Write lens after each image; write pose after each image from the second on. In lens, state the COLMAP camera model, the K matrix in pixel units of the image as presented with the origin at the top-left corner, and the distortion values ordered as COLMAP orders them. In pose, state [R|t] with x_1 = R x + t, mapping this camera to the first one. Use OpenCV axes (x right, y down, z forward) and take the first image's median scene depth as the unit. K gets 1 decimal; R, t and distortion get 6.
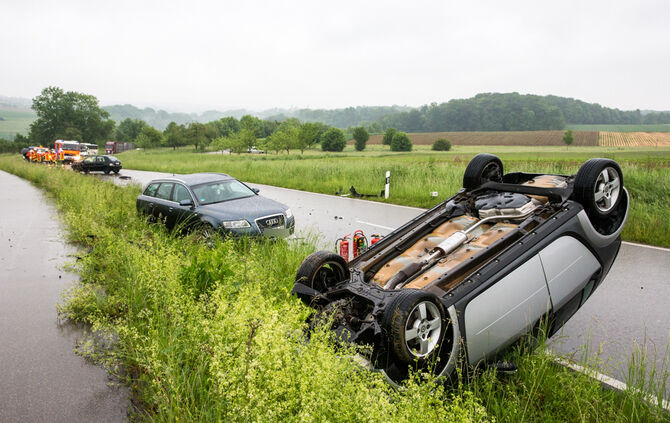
lens RADIAL K [[577.2, 0, 333.7], [0, 577.2, 213.0], [0, 0, 1]] dist [0.021777, 0.009213]
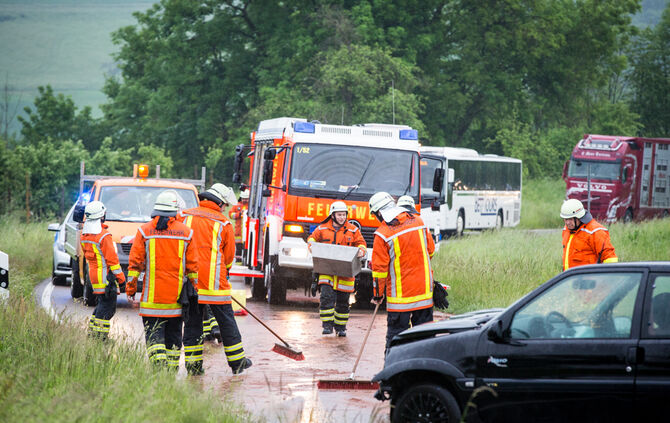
lens RADIAL K [[3905.1, 0, 300.0], [0, 3905.1, 185.4], [0, 0, 1]] dist [2.030157, 0.000000]
pose [[0.907041, 0.001359, -0.421040, -0.043406], [-0.047846, 0.993850, -0.099865, -0.010322], [0.418315, 0.110727, 0.901528, 0.092173]]
